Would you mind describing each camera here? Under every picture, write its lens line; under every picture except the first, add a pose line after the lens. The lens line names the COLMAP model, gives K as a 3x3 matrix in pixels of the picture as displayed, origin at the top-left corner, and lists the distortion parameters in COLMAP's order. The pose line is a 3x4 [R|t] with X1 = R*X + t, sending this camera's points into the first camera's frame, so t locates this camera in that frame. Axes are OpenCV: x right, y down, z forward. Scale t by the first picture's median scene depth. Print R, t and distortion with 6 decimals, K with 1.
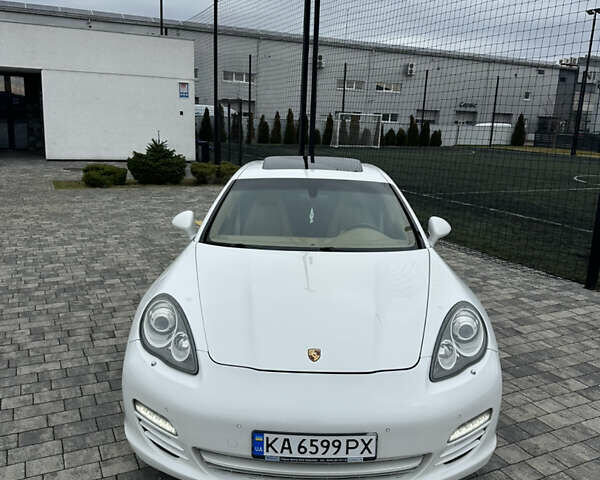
lens RADIAL K [[562.9, 0, 305.6], [0, 562.9, 248.8], [0, 0, 1]] dist [0.025406, 0.000000]
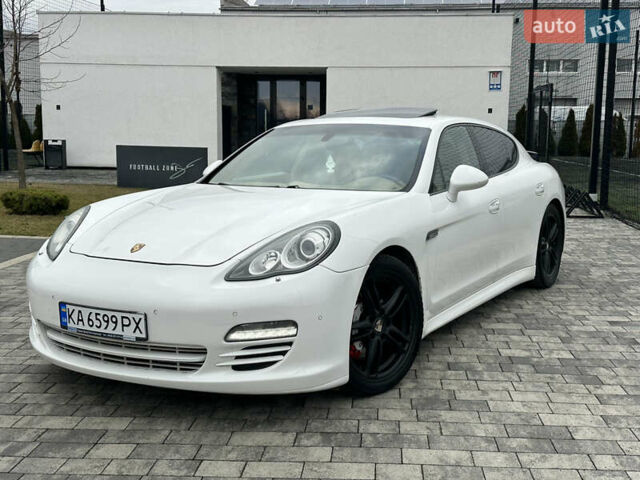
lens RADIAL K [[797.6, 0, 325.8], [0, 797.6, 245.3], [0, 0, 1]] dist [0.112397, 0.000000]
pose [[0.858860, 0.038788, -0.510739, 1.143748], [-0.088033, 0.993469, -0.072588, 0.278101], [0.504588, 0.107305, 0.856666, -0.104419]]
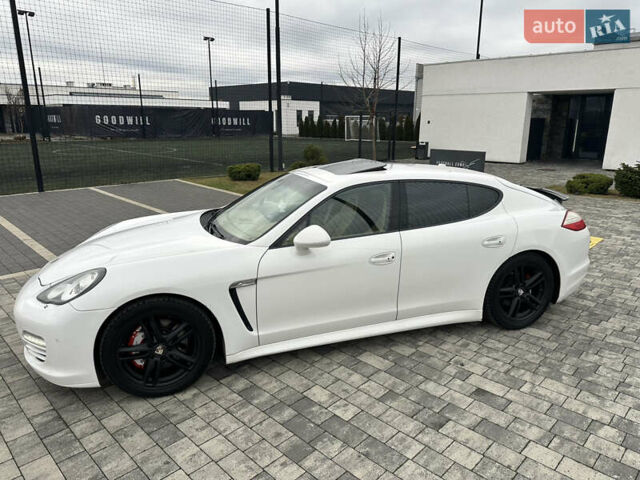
lens RADIAL K [[448.8, 0, 323.4], [0, 448.8, 243.3], [0, 0, 1]] dist [0.046164, -0.054920]
pose [[0.322856, 0.208422, -0.923214, 1.635086], [-0.204420, 0.967783, 0.146996, -0.244319], [0.924108, 0.141265, 0.355061, 1.333246]]
